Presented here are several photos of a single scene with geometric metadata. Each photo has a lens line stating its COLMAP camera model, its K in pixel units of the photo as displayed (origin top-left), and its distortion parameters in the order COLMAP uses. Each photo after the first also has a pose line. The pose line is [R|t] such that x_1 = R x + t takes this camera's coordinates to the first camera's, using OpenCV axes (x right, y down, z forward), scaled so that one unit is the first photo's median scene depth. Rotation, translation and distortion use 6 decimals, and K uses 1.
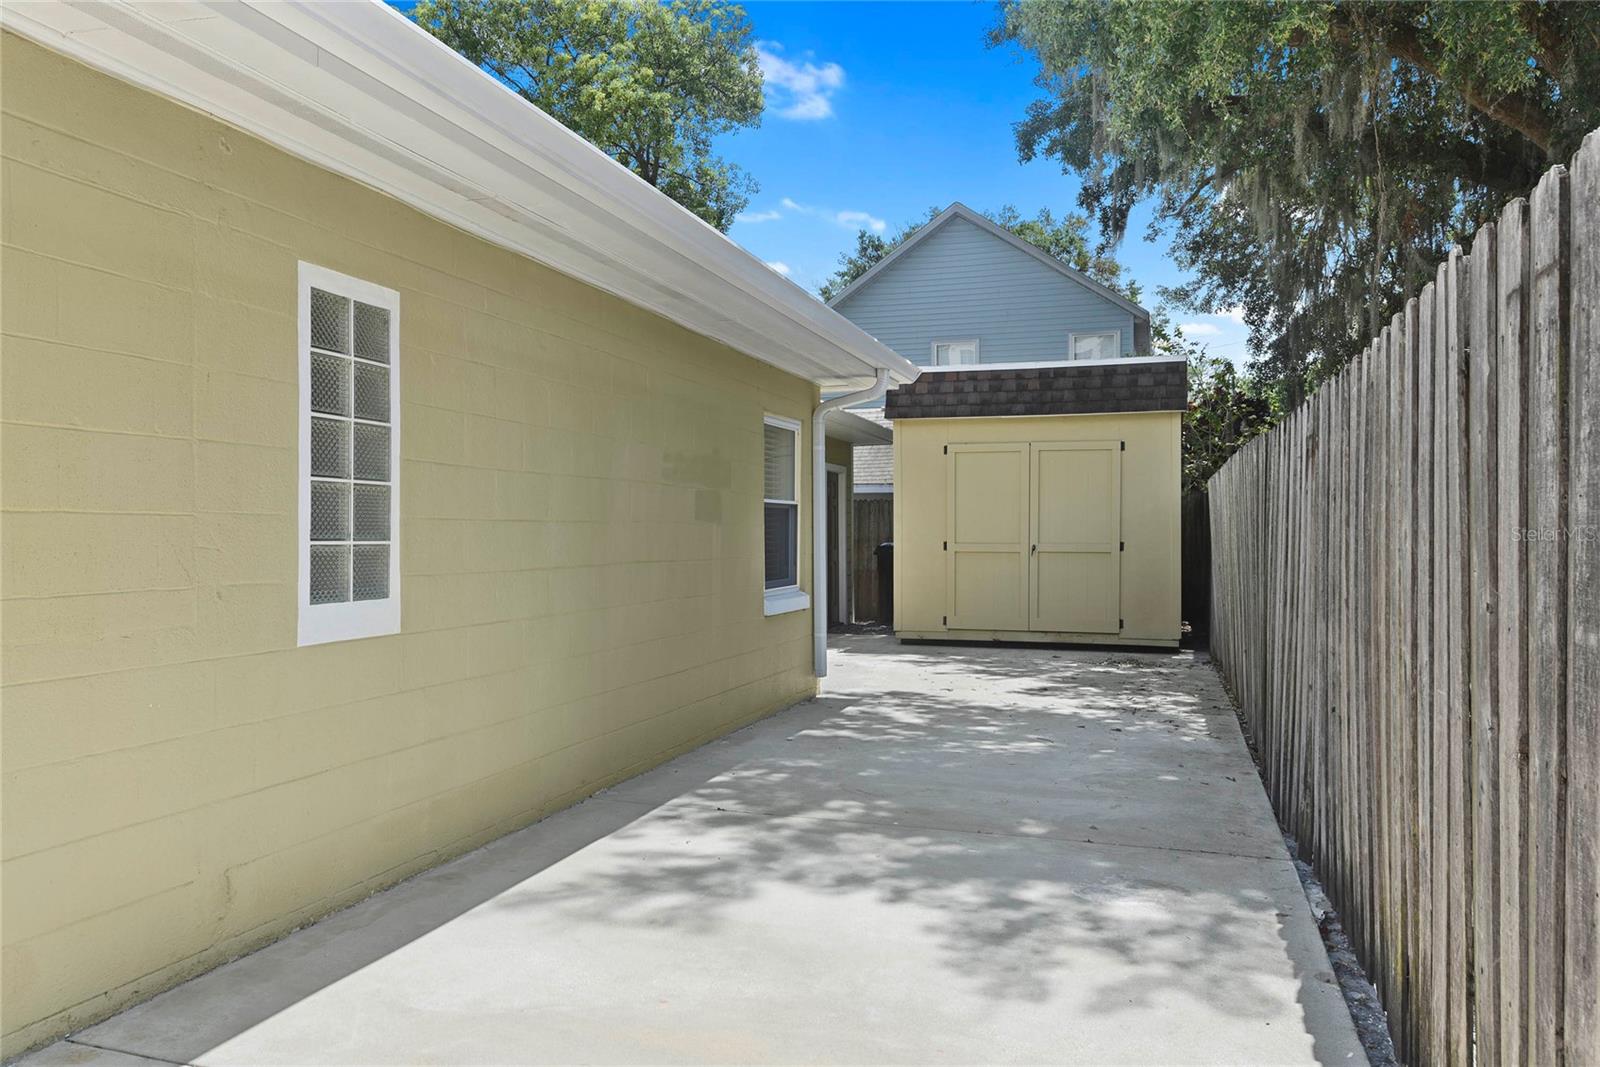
lens RADIAL K [[1127.3, 0, 809.6], [0, 1127.3, 532.0], [0, 0, 1]] dist [0.017482, -0.008770]
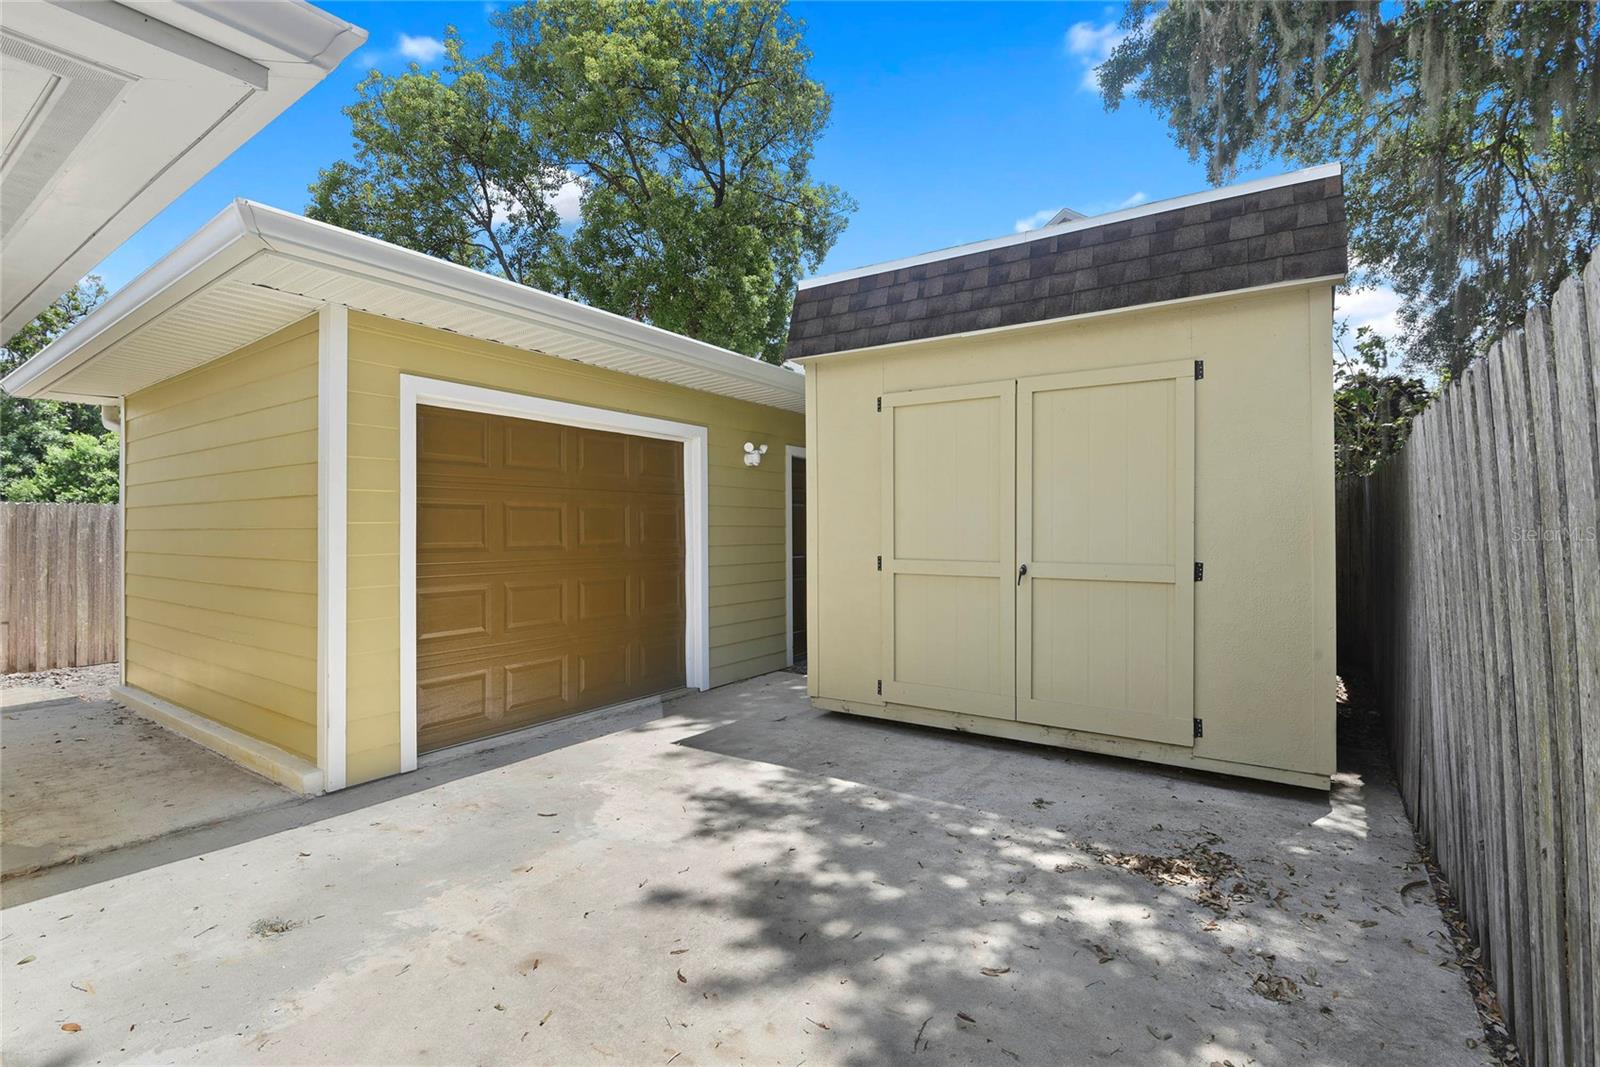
lens RADIAL K [[732.2, 0, 808.0], [0, 732.2, 525.3], [0, 0, 1]] dist [-0.012906, -0.005822]
pose [[0.958311, -0.006628, -0.285651, 0.197743], [0.006319, 0.999978, -0.002002, -0.007696], [0.285658, 0.000114, 0.958332, 0.624444]]
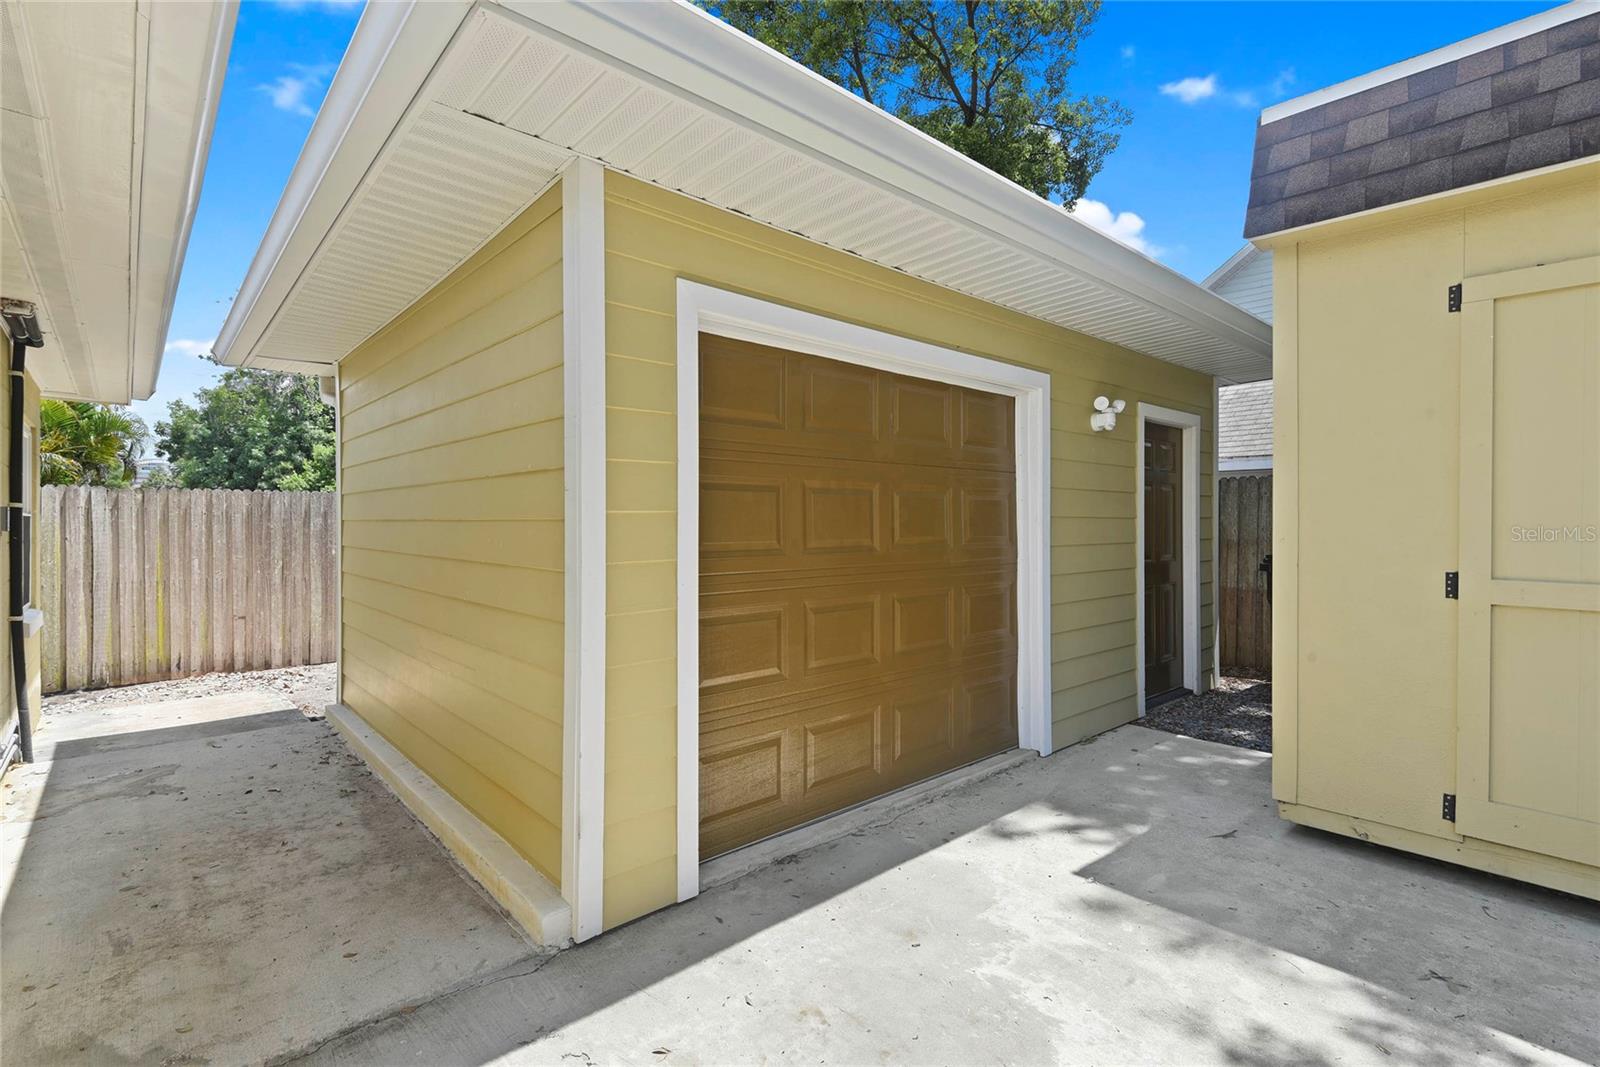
lens RADIAL K [[755.0, 0, 808.8], [0, 755.0, 524.3], [0, 0, 1]] dist [0.024371, -0.002180]
pose [[0.860295, 0.000214, -0.509797, 0.073291], [0.004320, 0.999961, 0.007710, -0.008551], [0.509779, -0.008835, 0.860260, 0.717028]]
